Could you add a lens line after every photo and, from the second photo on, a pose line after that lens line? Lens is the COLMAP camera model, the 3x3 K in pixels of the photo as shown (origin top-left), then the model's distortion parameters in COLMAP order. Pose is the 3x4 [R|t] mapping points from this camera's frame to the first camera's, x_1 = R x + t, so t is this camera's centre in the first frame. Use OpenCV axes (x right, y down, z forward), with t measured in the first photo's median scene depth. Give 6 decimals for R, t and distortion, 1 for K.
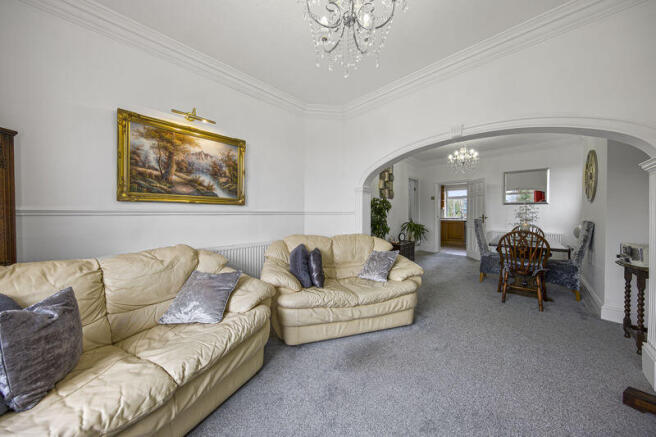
lens RADIAL K [[212.7, 0, 328.9], [0, 212.7, 215.4], [0, 0, 1]] dist [-0.000158, -0.000109]
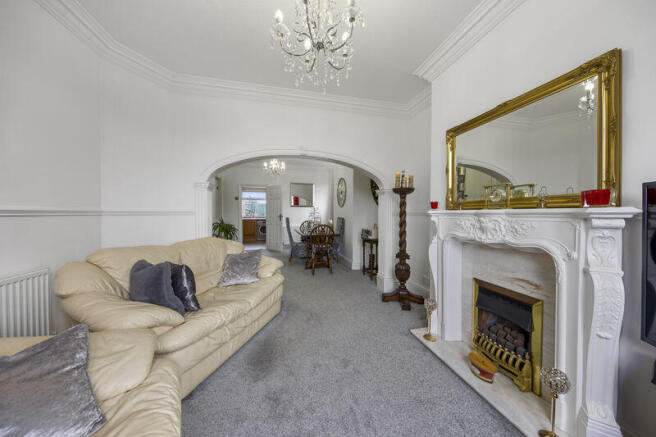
lens RADIAL K [[212.7, 0, 328.9], [0, 212.7, 215.4], [0, 0, 1]] dist [-0.000158, -0.000109]
pose [[0.537265, -0.009108, 0.843364, -0.331830], [0.007092, 0.999955, 0.006281, -0.003821], [-0.843384, 0.002607, 0.537305, 0.134910]]
